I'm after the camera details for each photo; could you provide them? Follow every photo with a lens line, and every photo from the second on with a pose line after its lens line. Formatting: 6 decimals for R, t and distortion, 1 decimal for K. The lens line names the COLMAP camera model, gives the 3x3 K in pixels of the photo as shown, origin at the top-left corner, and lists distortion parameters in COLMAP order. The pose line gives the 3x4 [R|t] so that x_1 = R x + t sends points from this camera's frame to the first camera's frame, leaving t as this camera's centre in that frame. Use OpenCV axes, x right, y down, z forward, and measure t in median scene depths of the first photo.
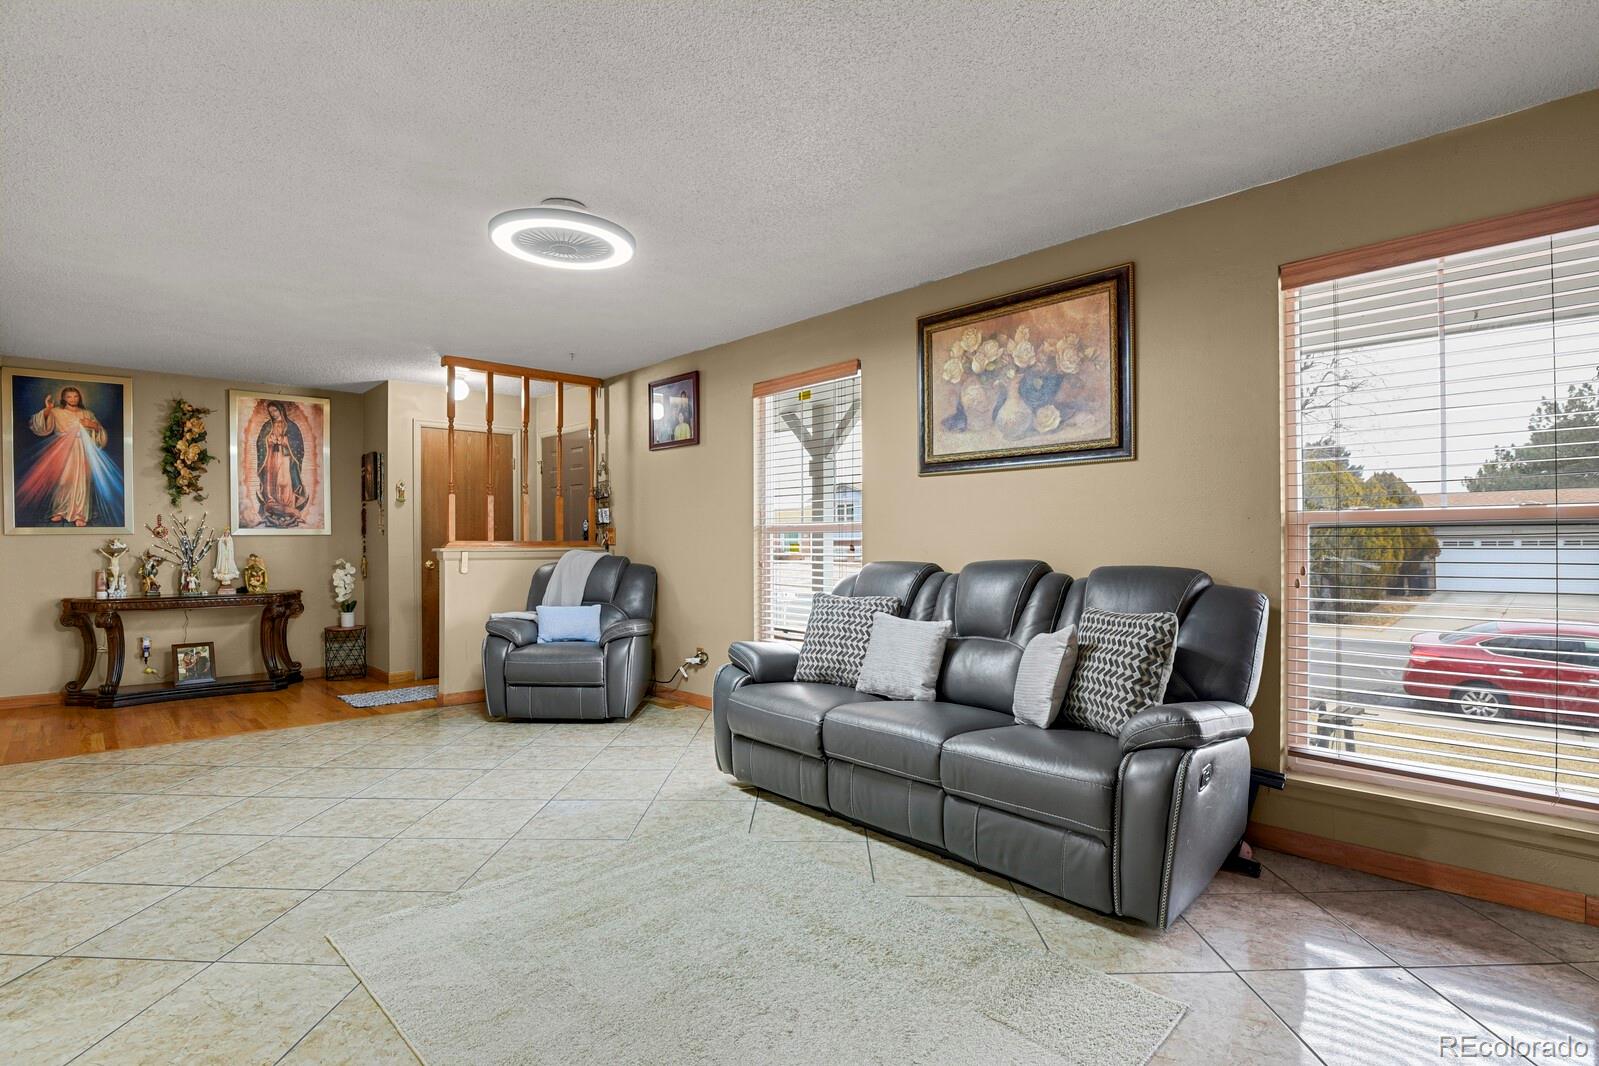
lens RADIAL K [[792.4, 0, 816.0], [0, 792.4, 543.6], [0, 0, 1]] dist [-0.029239, -0.000558]
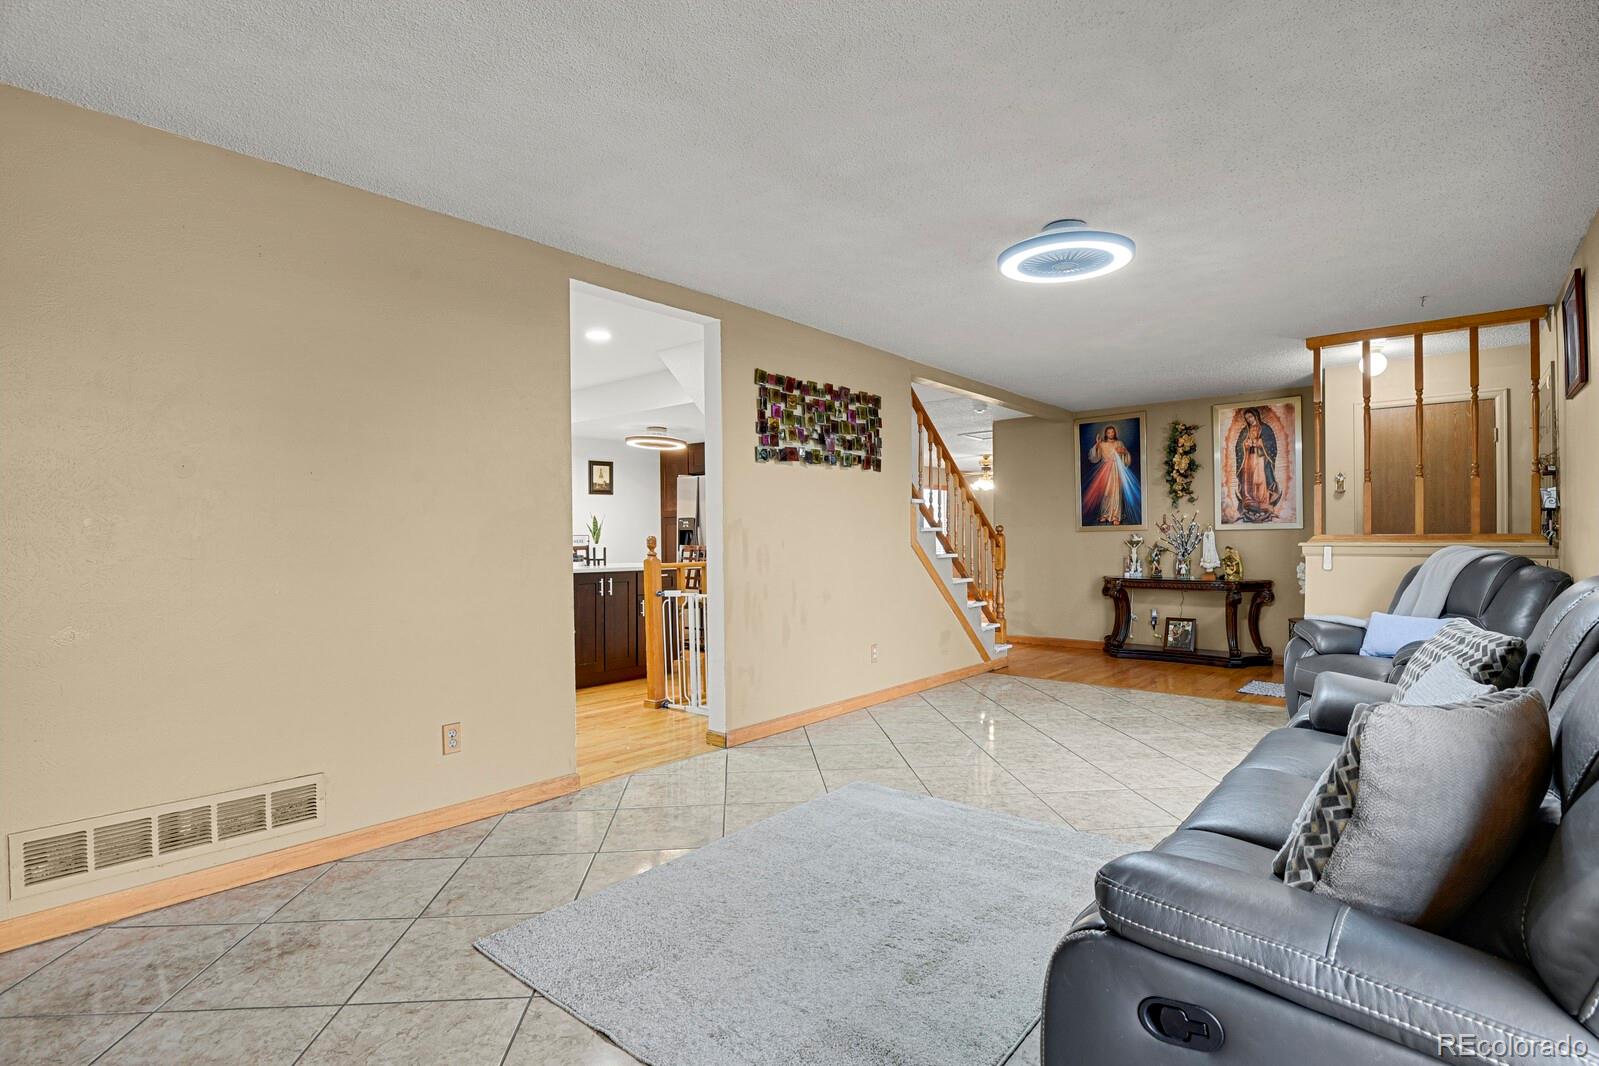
lens RADIAL K [[787.9, 0, 800.4], [0, 787.9, 549.1], [0, 0, 1]] dist [-0.017365, -0.000209]
pose [[0.091198, 0.016072, -0.995703, 0.394885], [0.003173, 0.999860, 0.016430, -0.003661], [0.995828, -0.004657, 0.091135, 0.294811]]
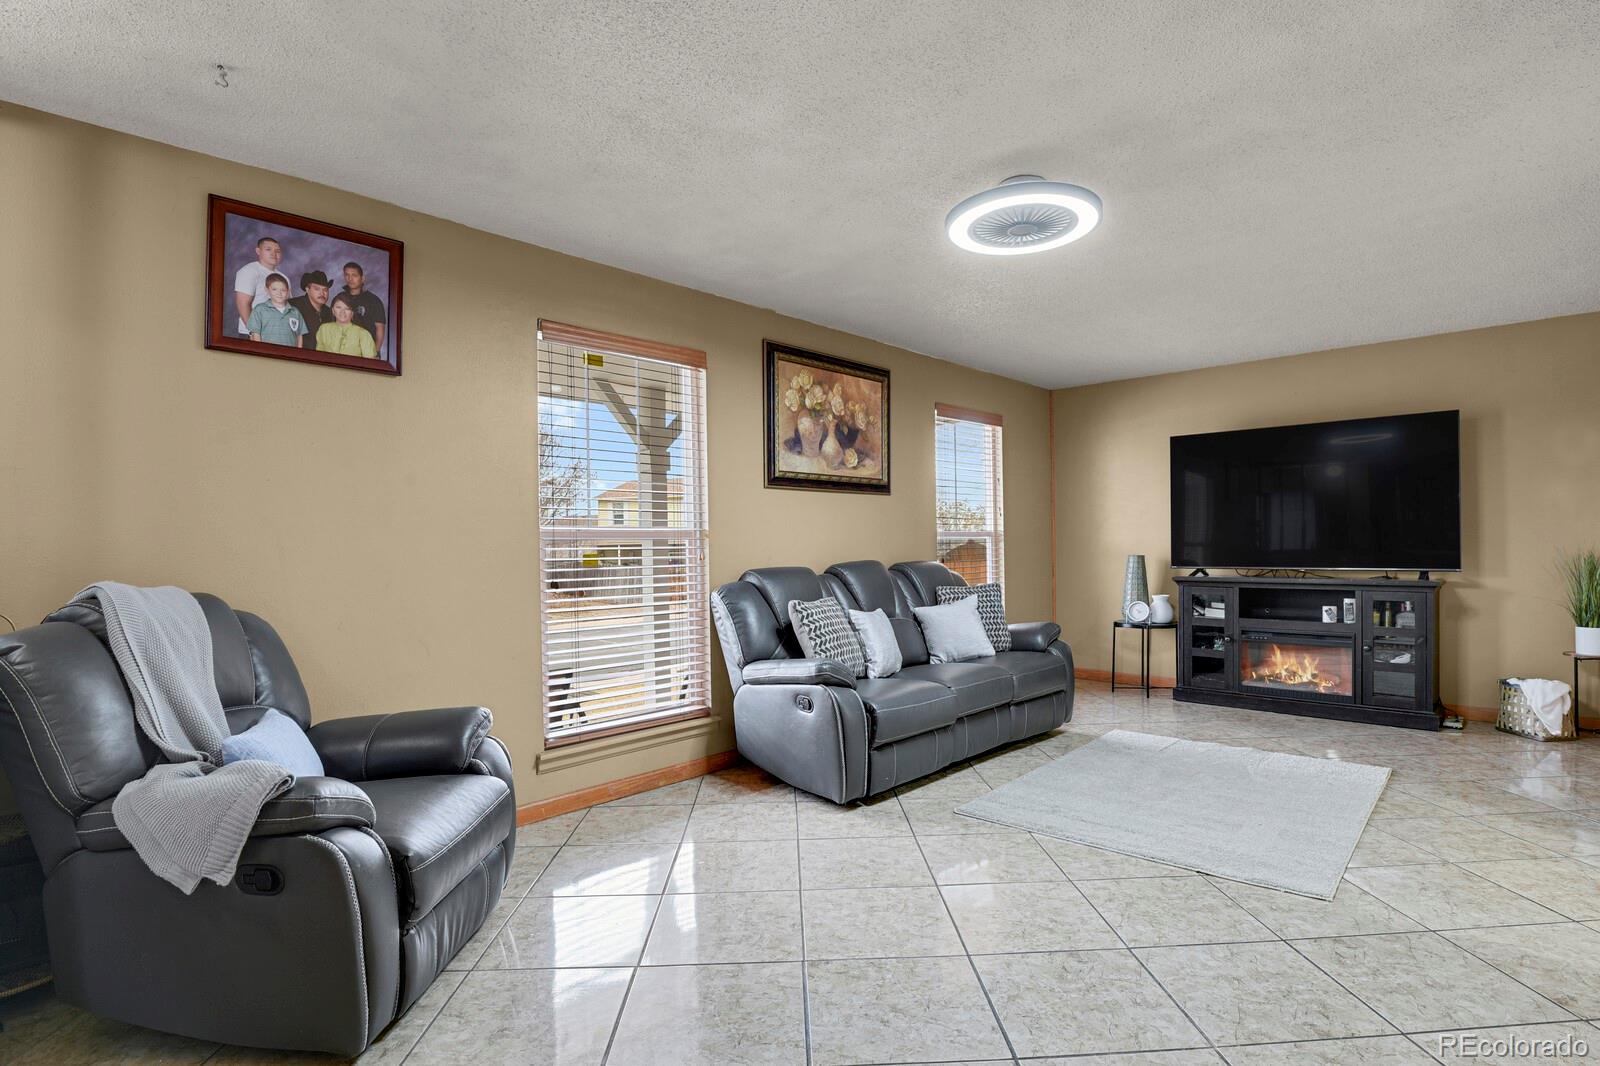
lens RADIAL K [[792.9, 0, 816.5], [0, 792.9, 543.6], [0, 0, 1]] dist [-0.029239, -0.000558]
pose [[-0.051895, 0.005816, 0.998636, -0.676323], [0.017036, 0.999843, -0.004938, -0.002196], [-0.998507, 0.016756, -0.051986, 0.710590]]
